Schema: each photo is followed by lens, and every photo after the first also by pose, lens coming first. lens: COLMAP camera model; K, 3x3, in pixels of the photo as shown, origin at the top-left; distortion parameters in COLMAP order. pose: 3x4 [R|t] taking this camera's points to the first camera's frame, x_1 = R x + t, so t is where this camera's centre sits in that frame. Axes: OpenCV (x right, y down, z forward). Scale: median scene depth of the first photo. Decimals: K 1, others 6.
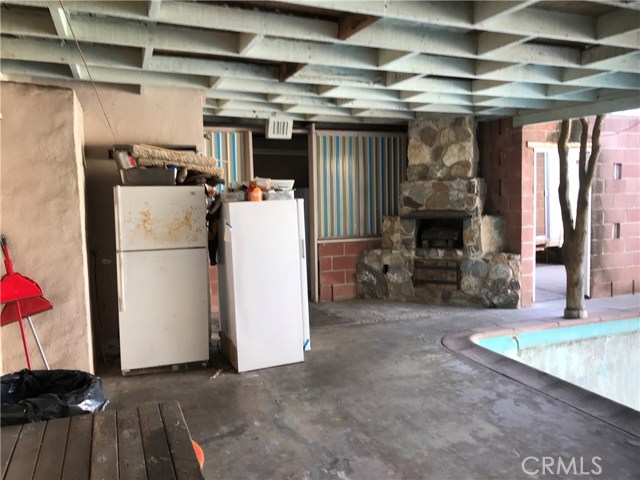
lens RADIAL K [[536.7, 0, 319.8], [0, 536.7, 237.2], [0, 0, 1]] dist [0.031911, -0.008476]
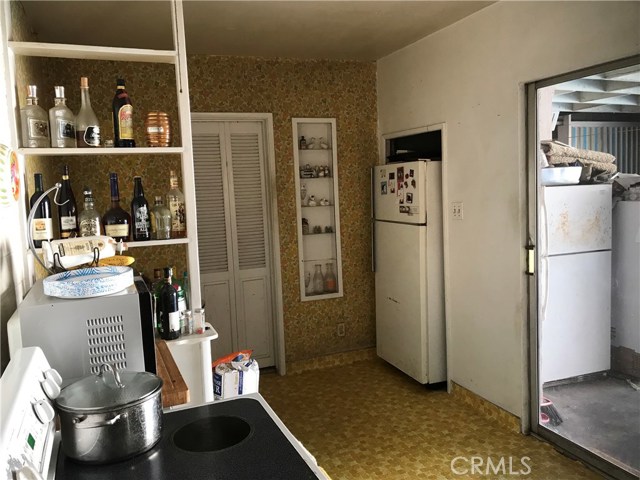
lens RADIAL K [[536.7, 0, 319.8], [0, 536.7, 237.2], [0, 0, 1]] dist [0.031911, -0.008476]
pose [[0.999451, -0.030432, 0.013123, -0.274625], [0.030276, 0.999470, 0.011924, -0.010939], [-0.013479, -0.011521, 0.999843, 0.025826]]
